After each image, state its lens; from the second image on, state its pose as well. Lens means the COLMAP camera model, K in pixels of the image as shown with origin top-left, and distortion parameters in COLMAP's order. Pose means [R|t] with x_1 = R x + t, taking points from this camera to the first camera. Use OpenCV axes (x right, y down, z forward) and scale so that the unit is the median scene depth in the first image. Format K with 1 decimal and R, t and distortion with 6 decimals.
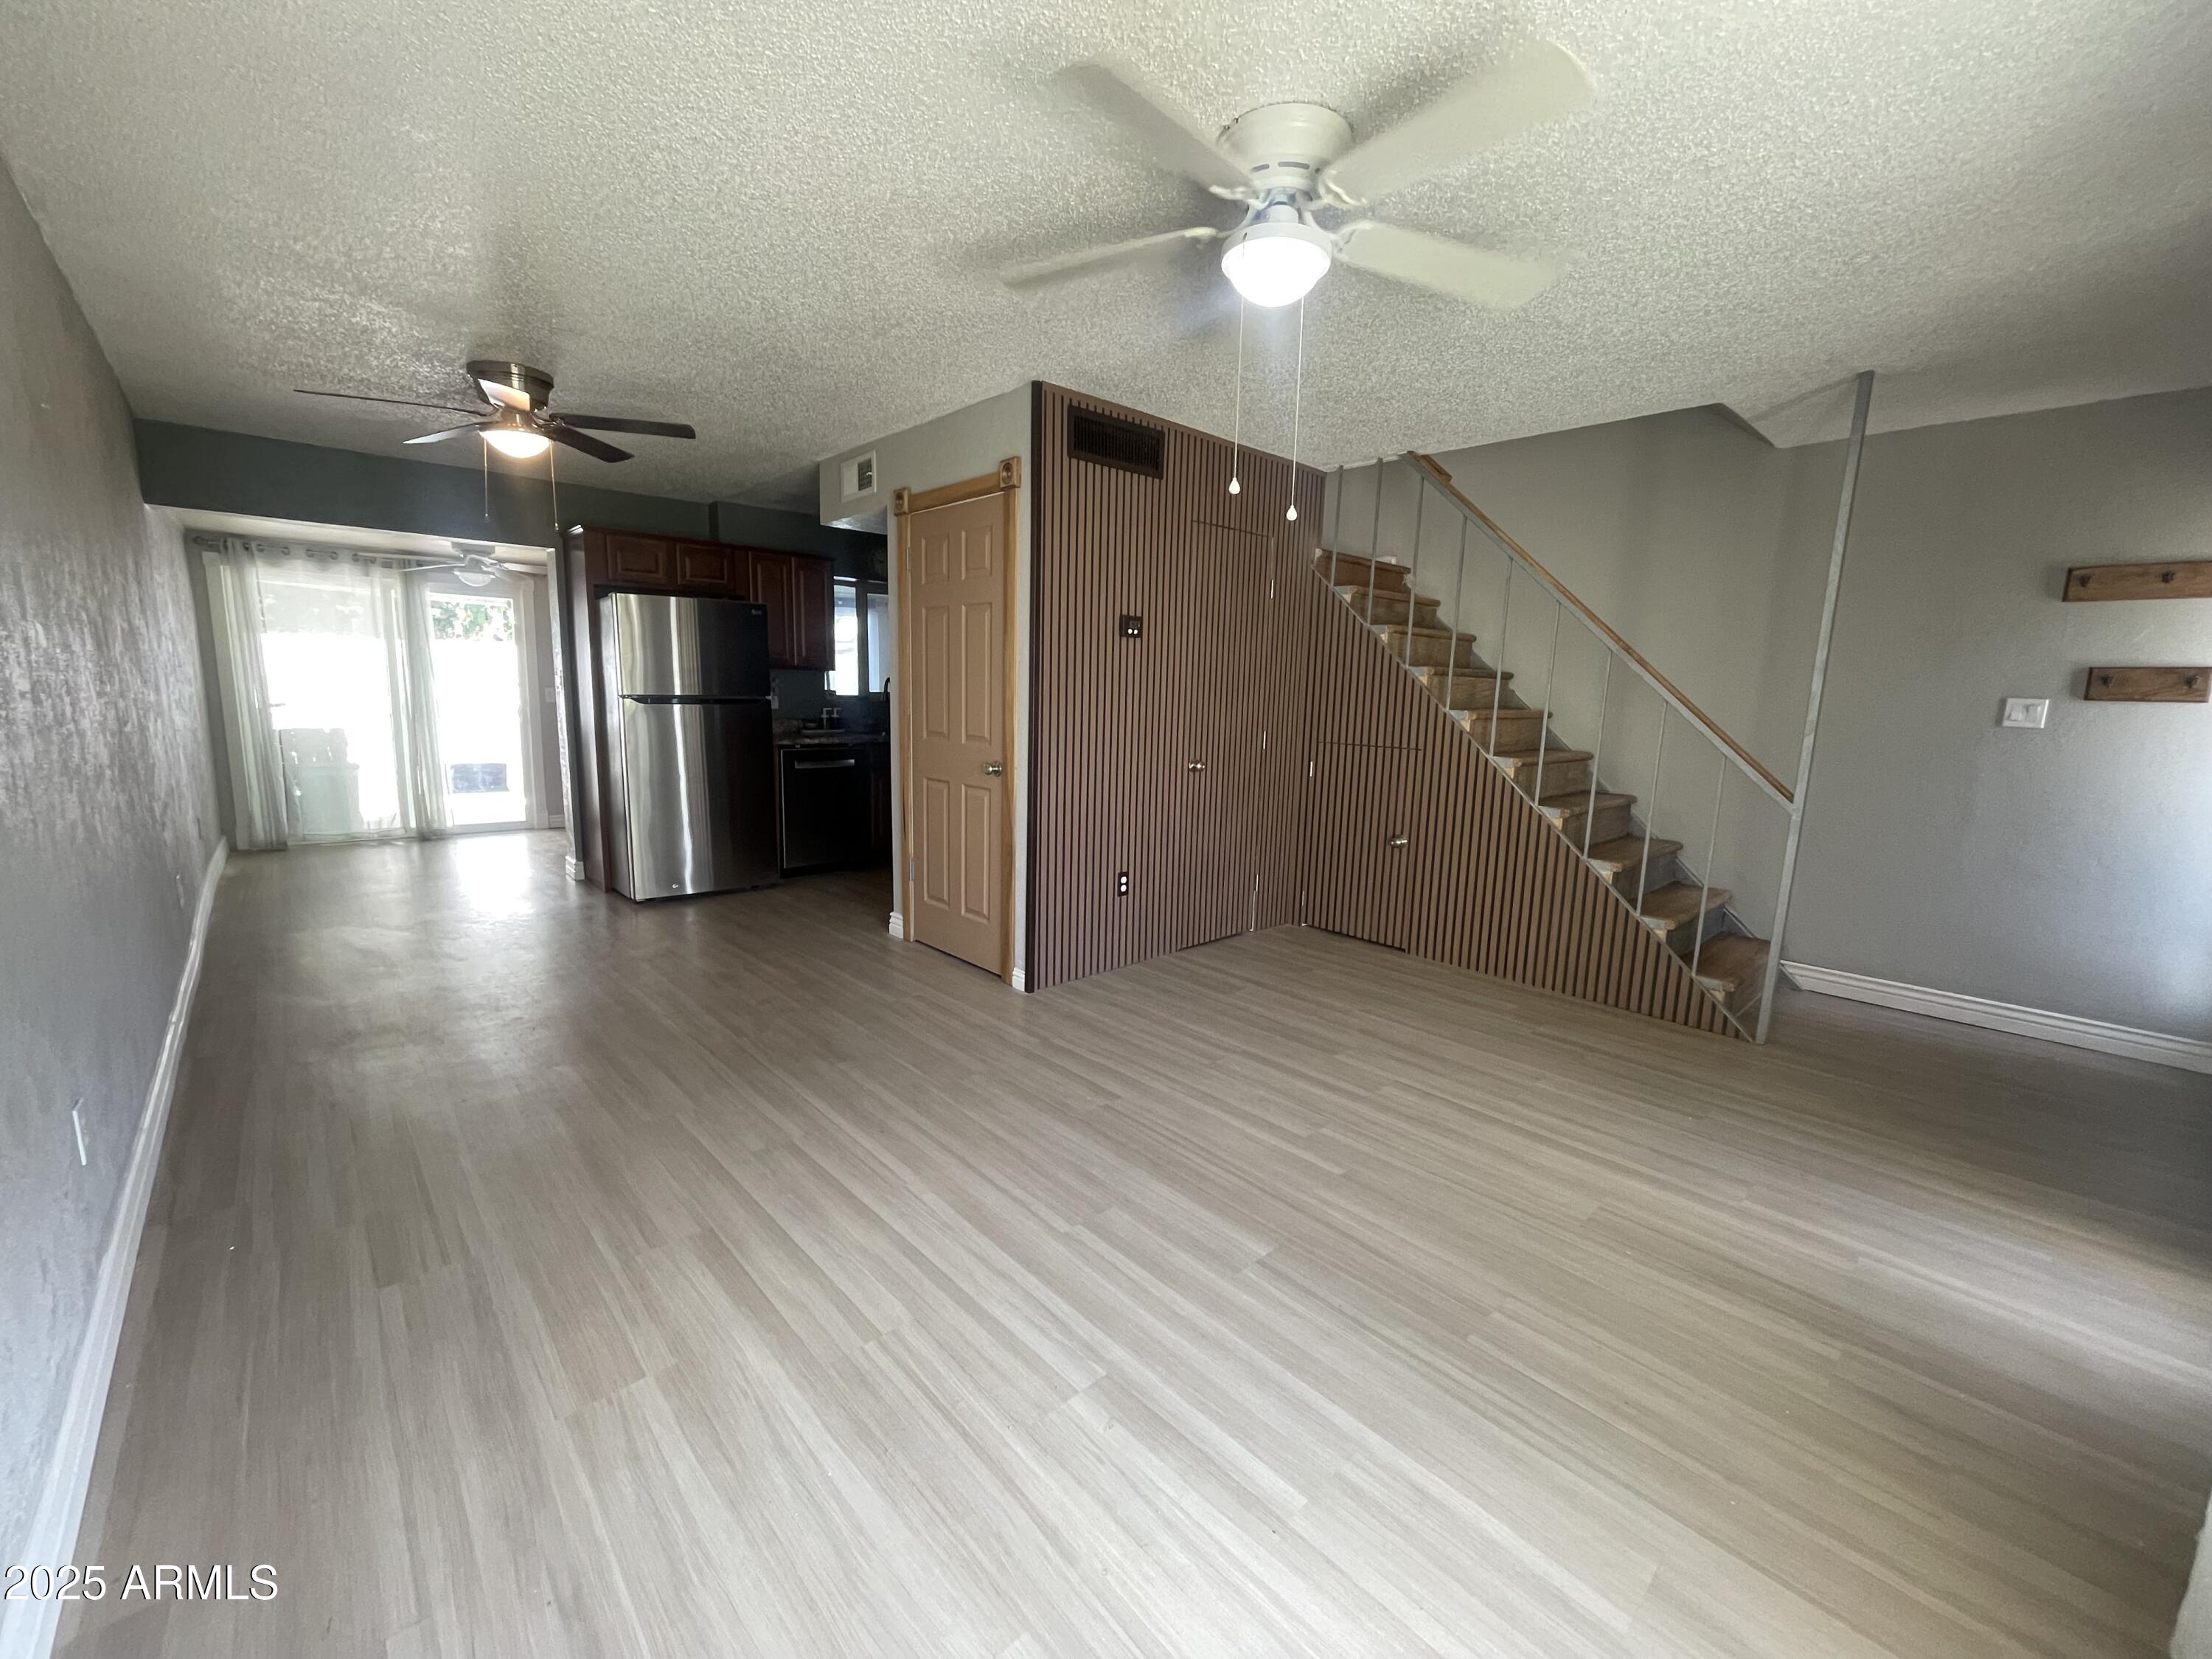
lens RADIAL K [[896.9, 0, 1095.7], [0, 896.9, 827.5], [0, 0, 1]] dist [-0.006856, 0.002109]
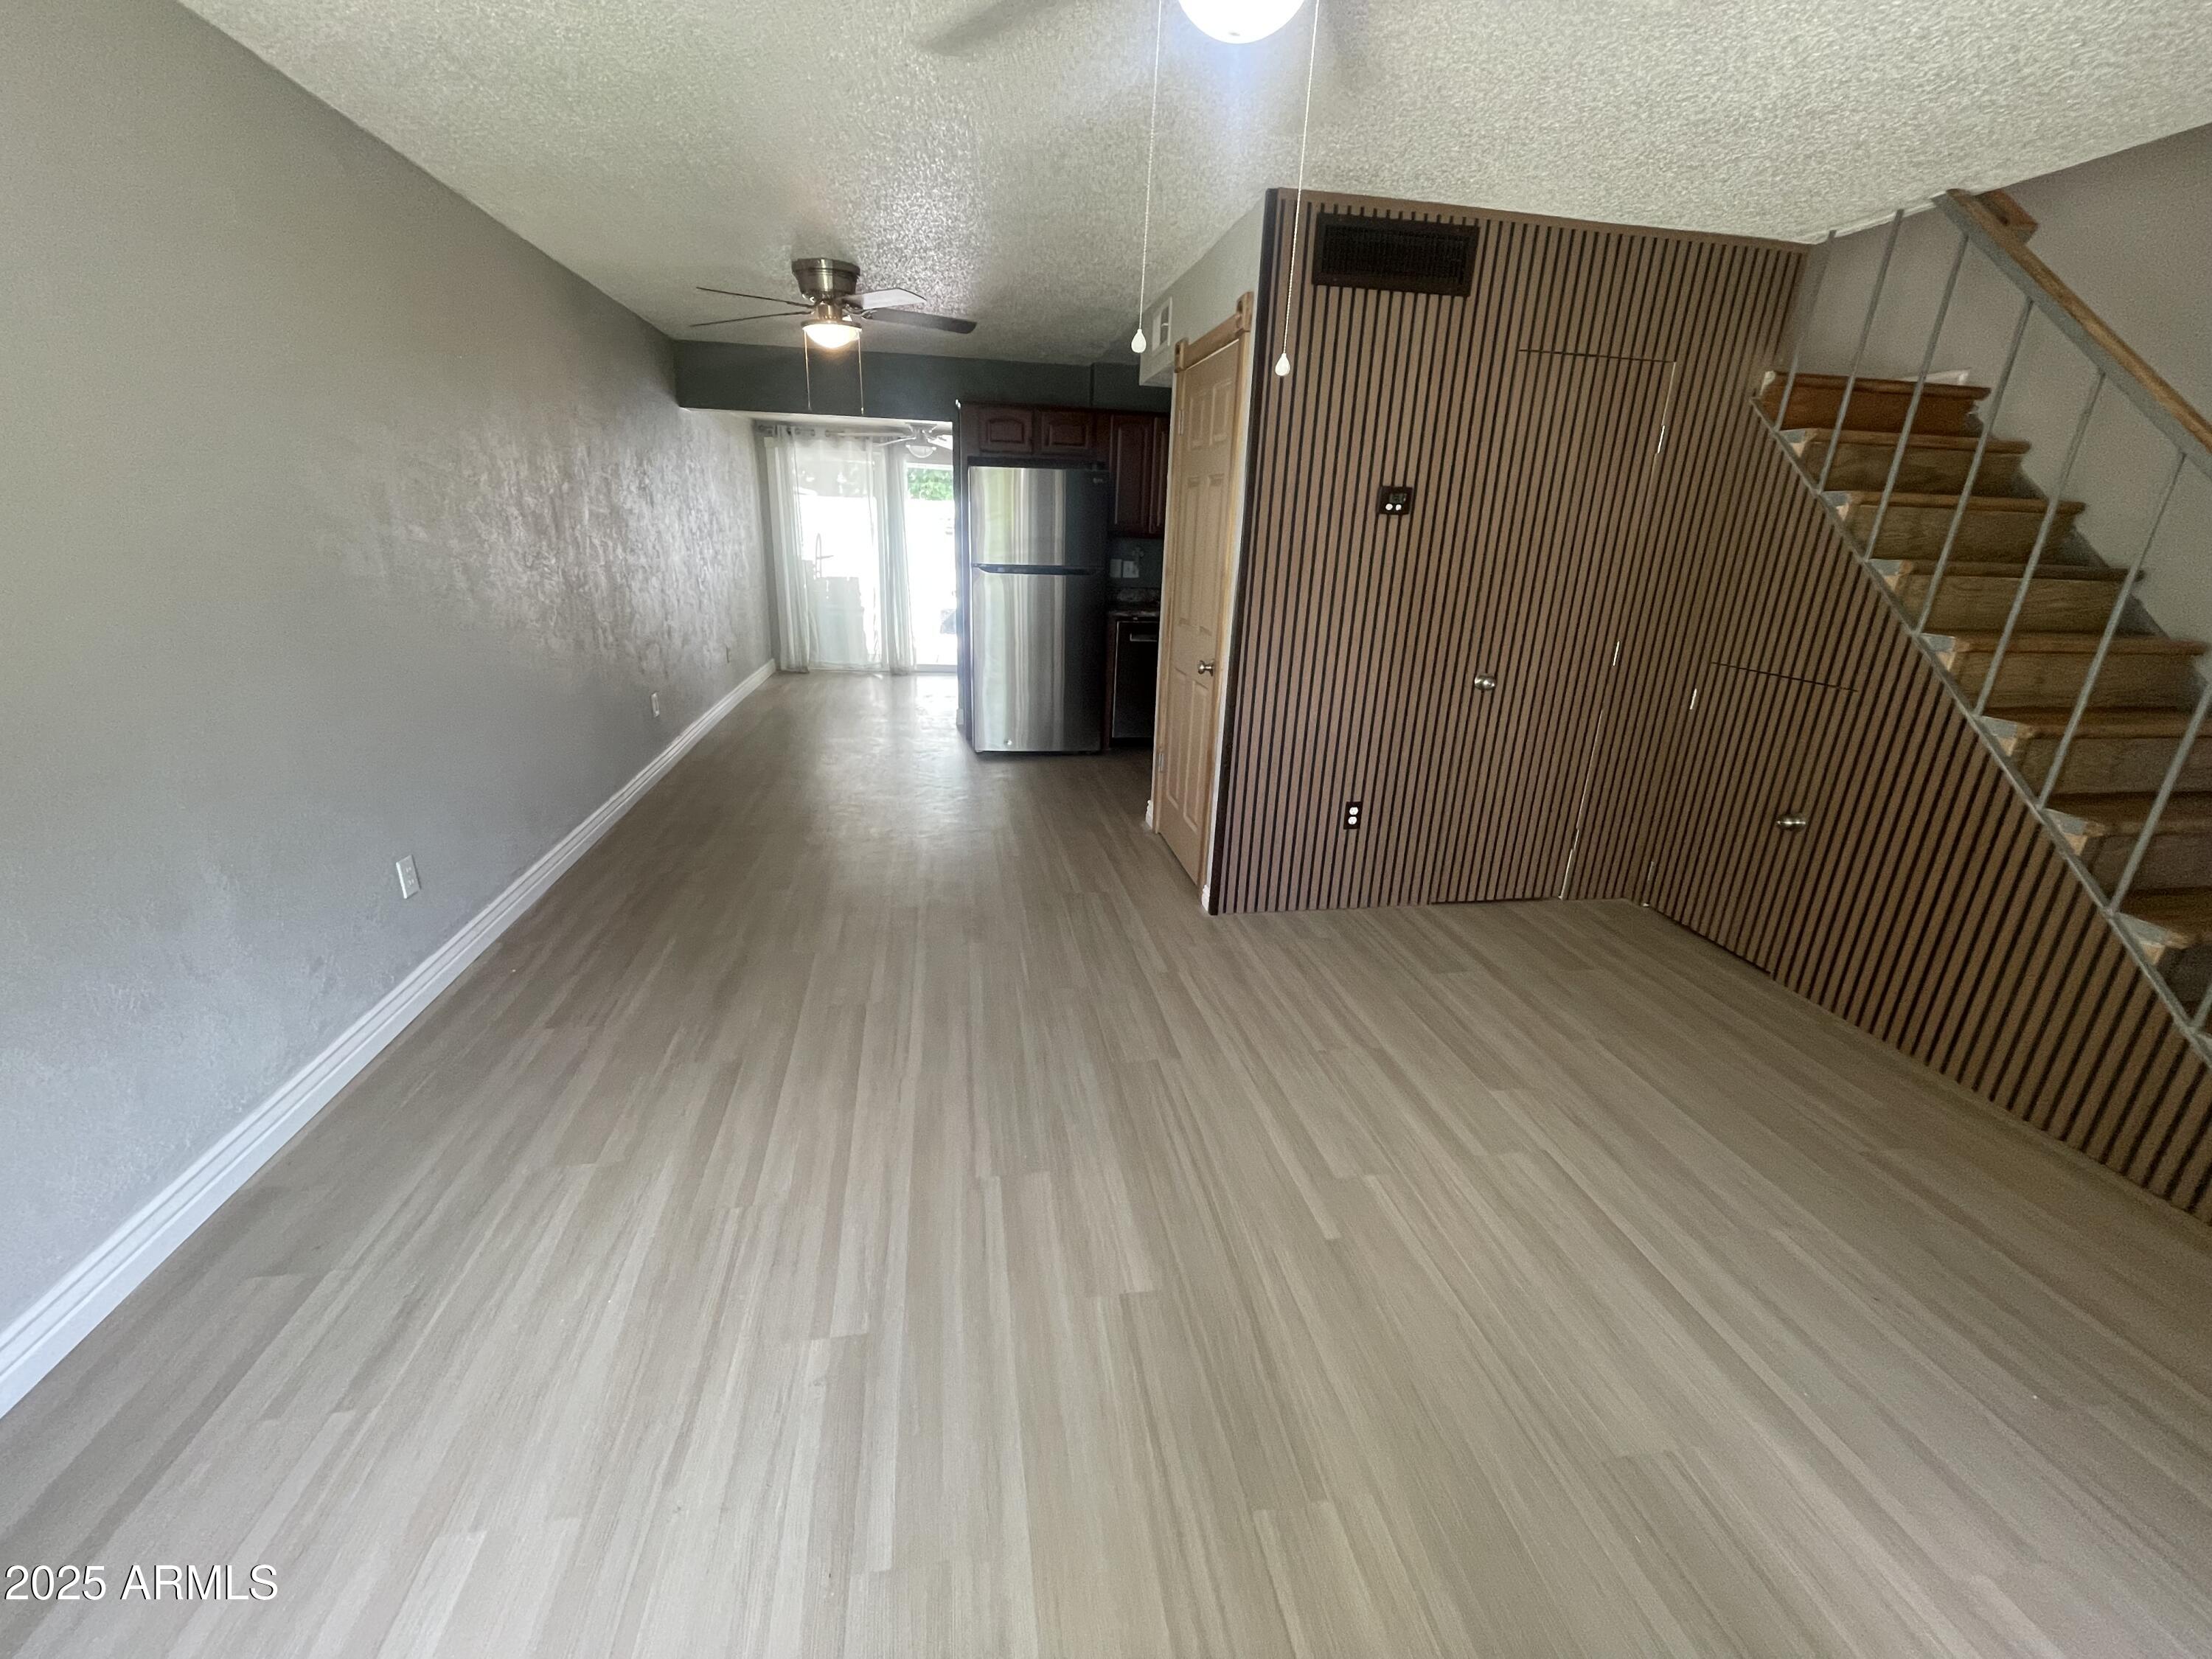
lens RADIAL K [[896.9, 0, 1093.4], [0, 896.9, 824.9], [0, 0, 1]] dist [-0.006856, 0.002109]
pose [[0.839311, 0.179260, -0.513247, 0.293191], [-0.098239, 0.978542, 0.181123, -0.064947], [0.534701, -0.101598, 0.838911, 0.171756]]
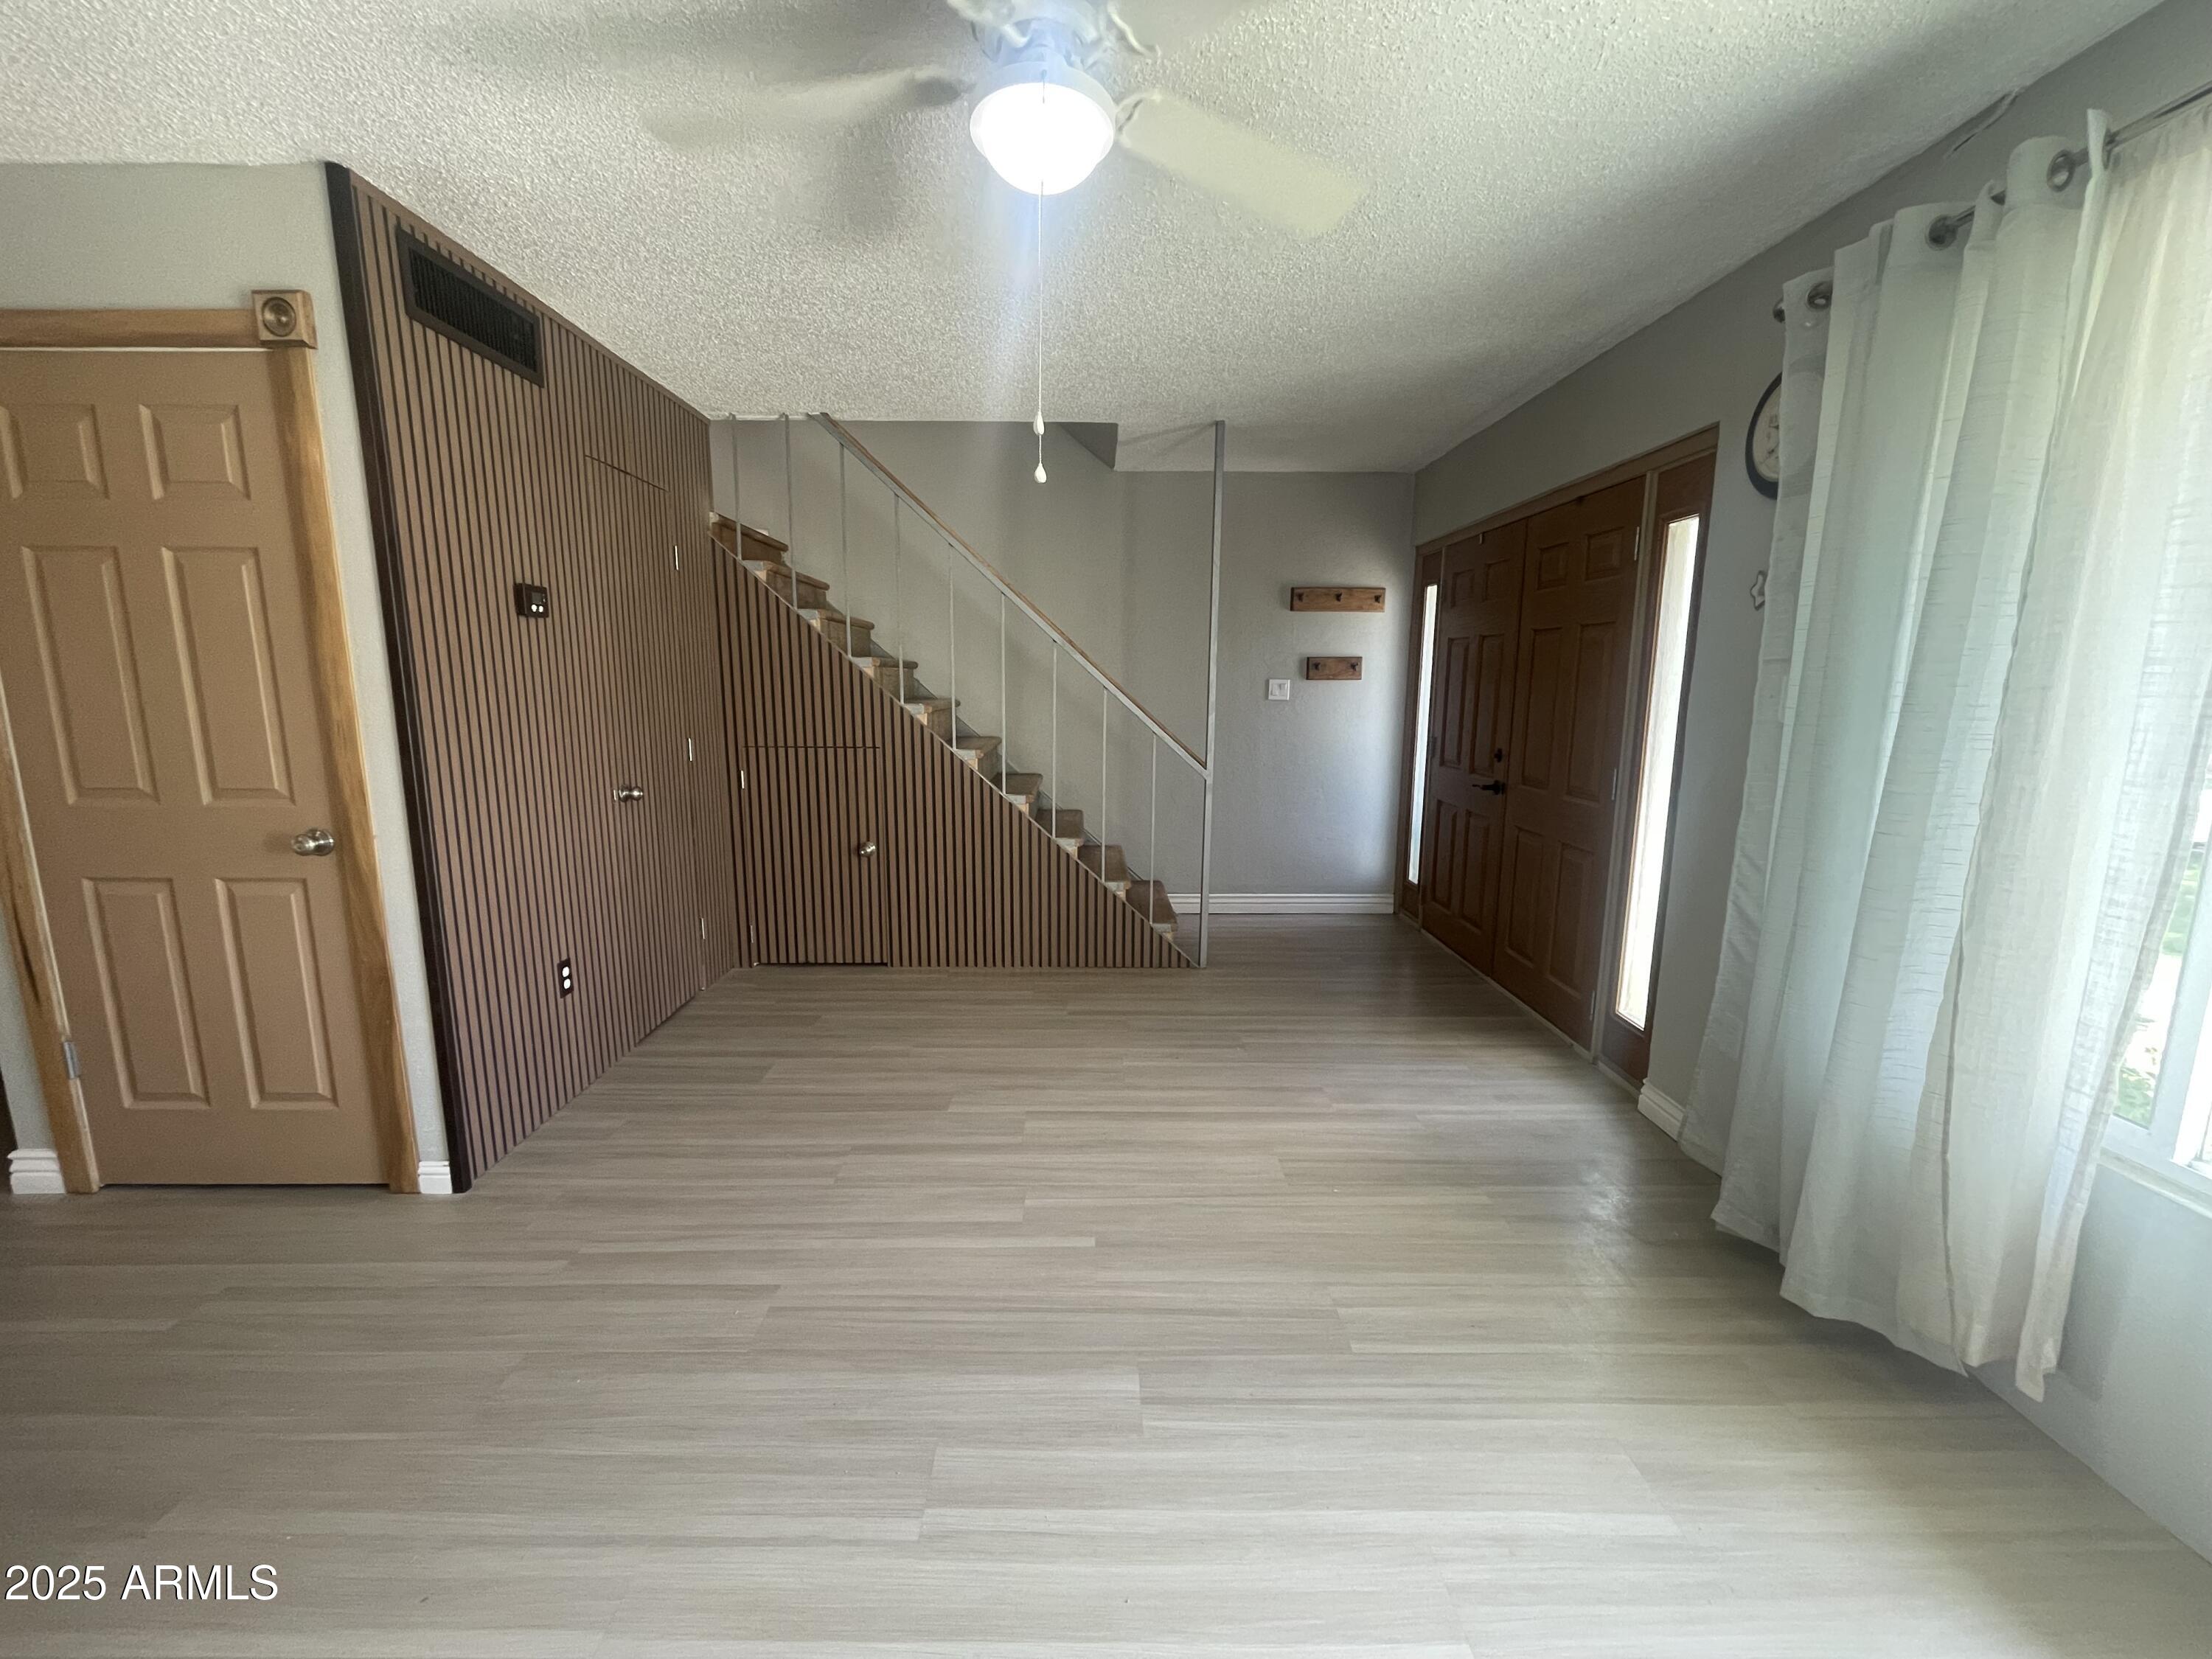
lens RADIAL K [[896.9, 0, 1100.0], [0, 896.9, 827.2], [0, 0, 1]] dist [-0.006856, 0.002109]
pose [[0.660837, -0.144757, 0.736437, -0.209429], [0.128688, 0.988547, 0.078836, -0.058695], [-0.739415, 0.042673, 0.671896, 0.257845]]
